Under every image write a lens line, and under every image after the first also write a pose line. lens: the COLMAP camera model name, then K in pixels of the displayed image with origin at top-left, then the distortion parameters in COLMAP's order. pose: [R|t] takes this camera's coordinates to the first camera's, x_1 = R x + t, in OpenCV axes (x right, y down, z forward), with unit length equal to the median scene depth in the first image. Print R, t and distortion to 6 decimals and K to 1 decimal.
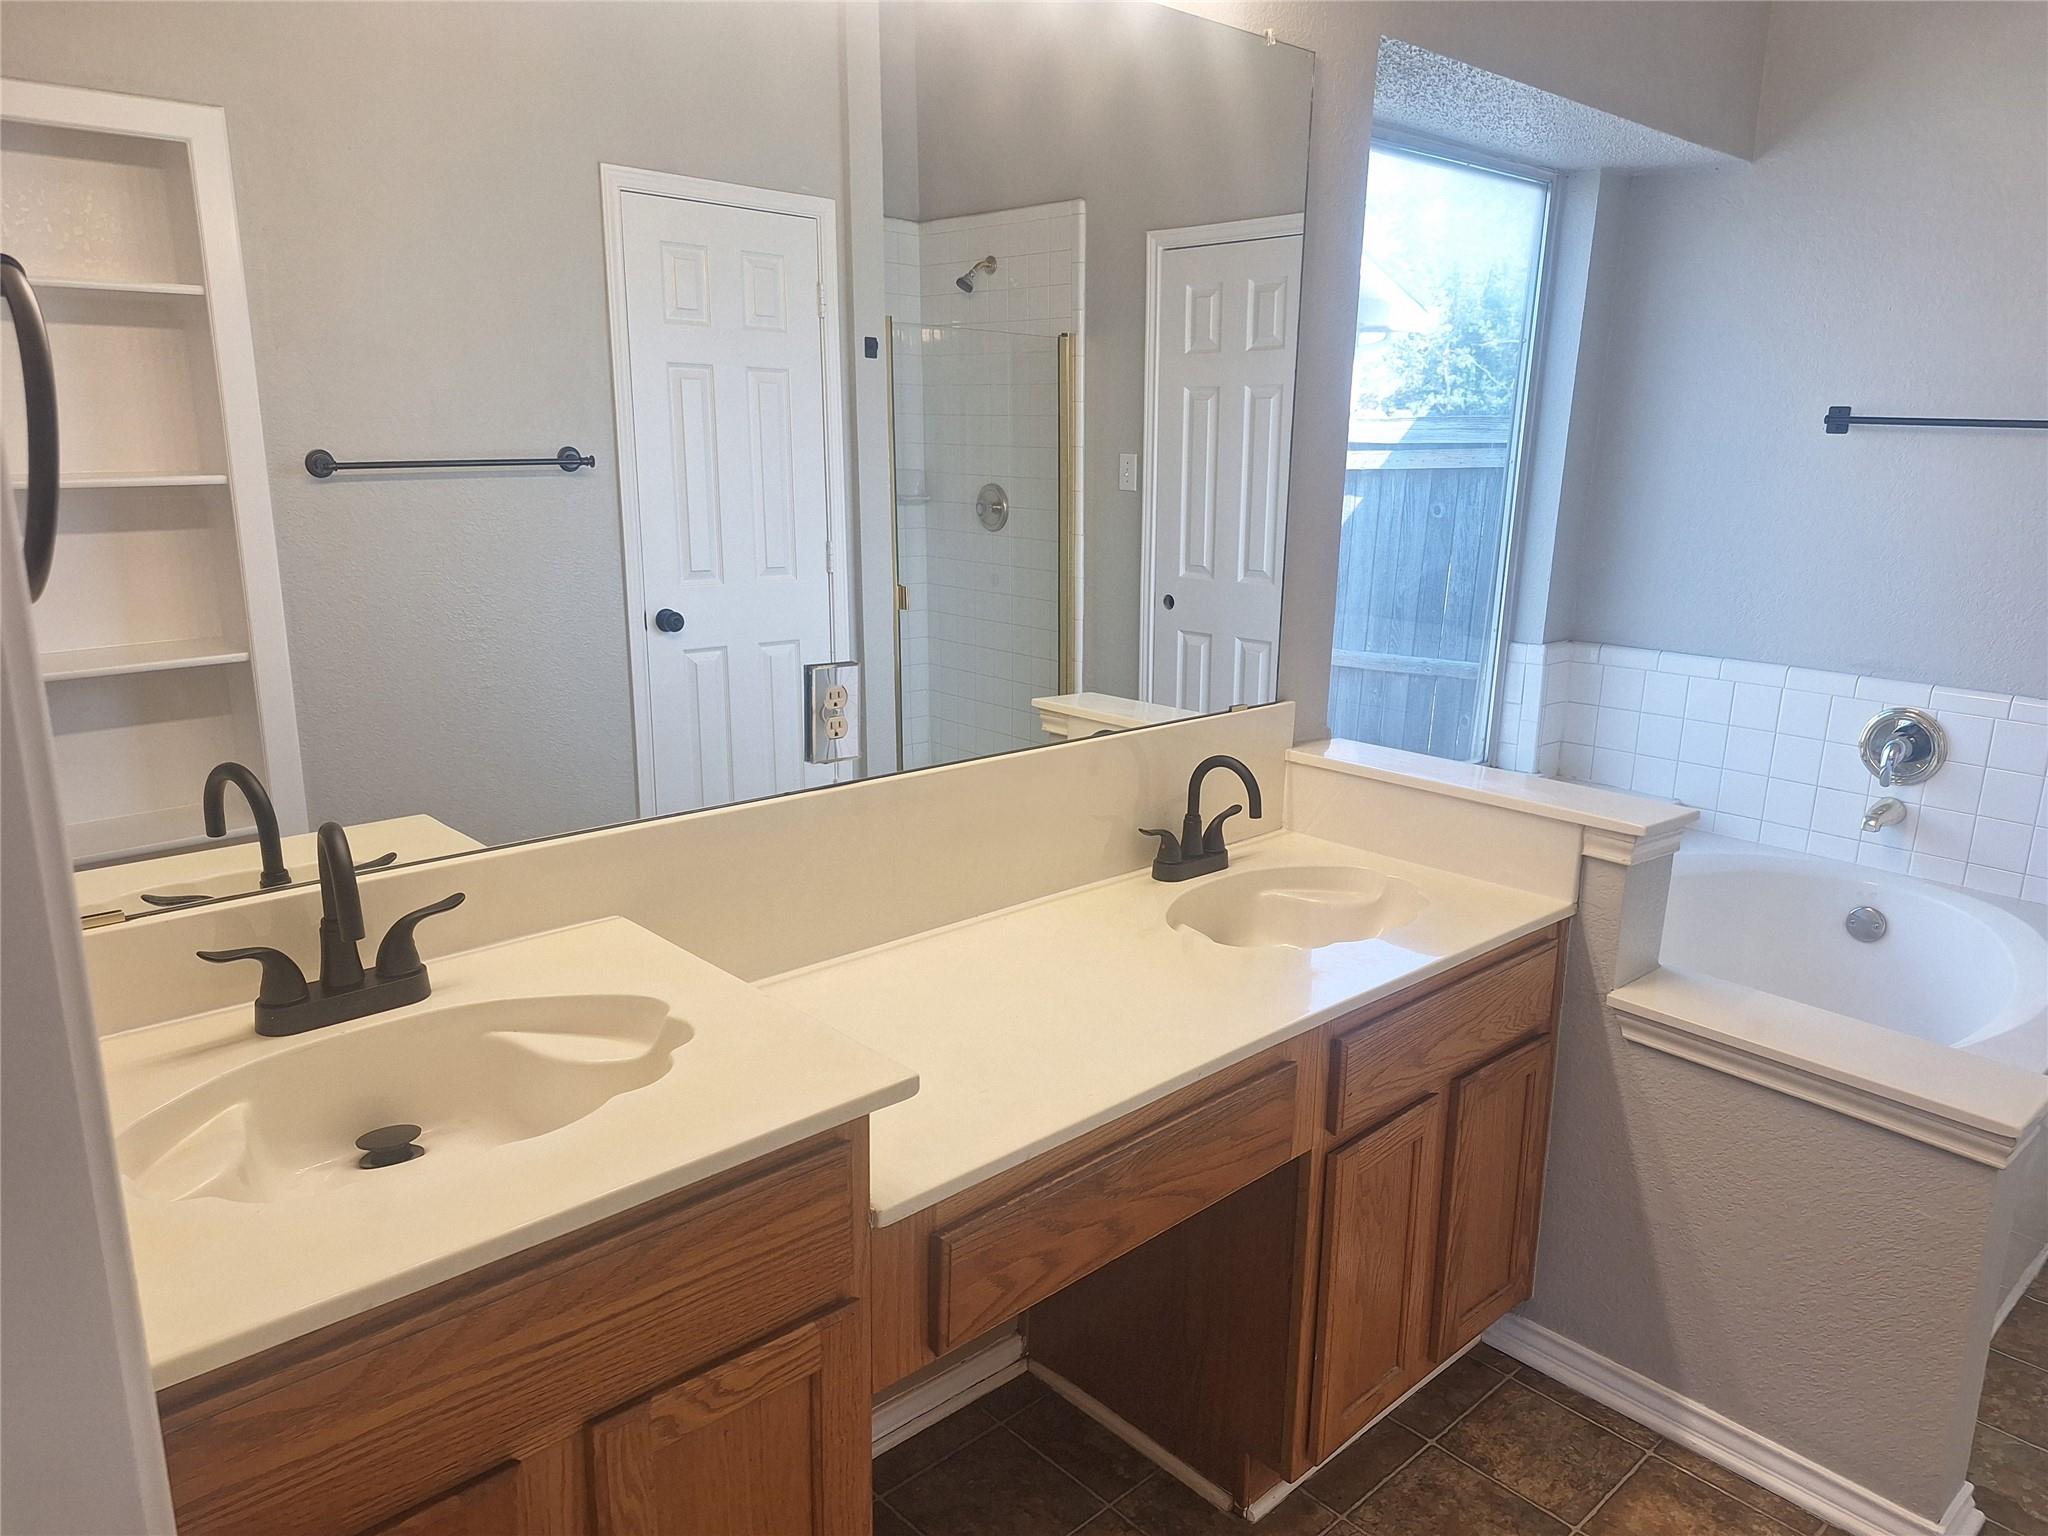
lens RADIAL K [[1391.1, 0, 1024.0], [0, 1391.1, 768.0], [0, 0, 1]] dist [0.055559, -0.075283]
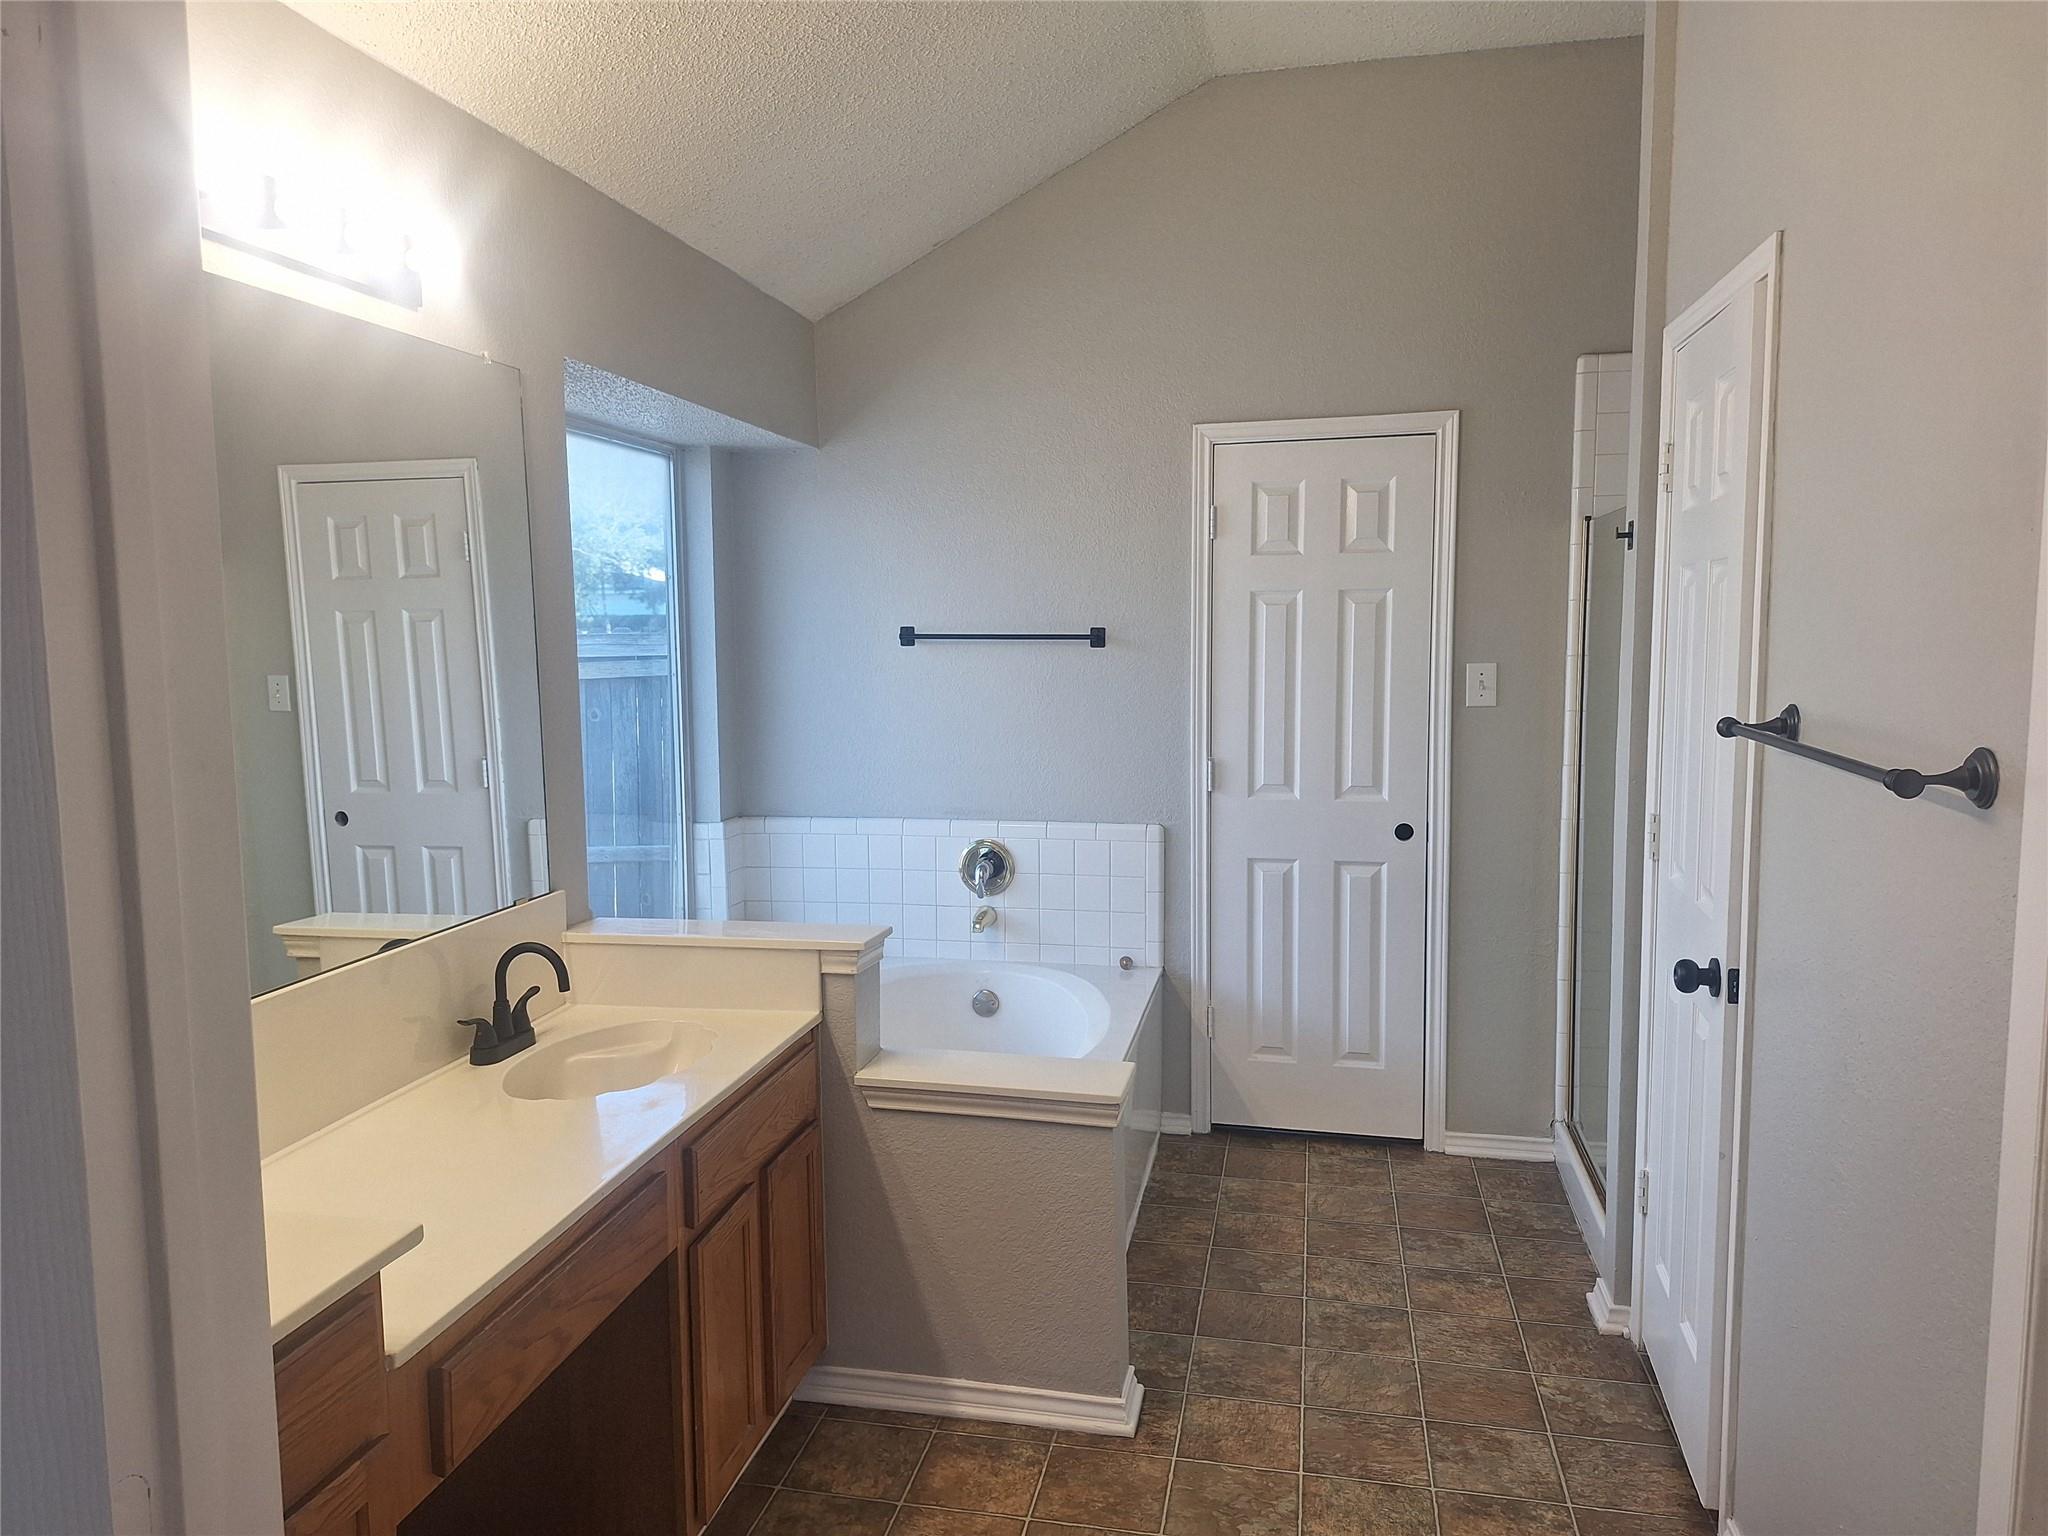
lens RADIAL K [[1347.8, 0, 1015.2], [0, 1347.8, 696.8], [0, 0, 1]] dist [0.004670, -0.068250]
pose [[0.811588, -0.053181, 0.581804, -0.162347], [0.162633, 0.977051, -0.137555, 0.011531], [-0.561137, 0.206258, 0.801612, -0.153407]]
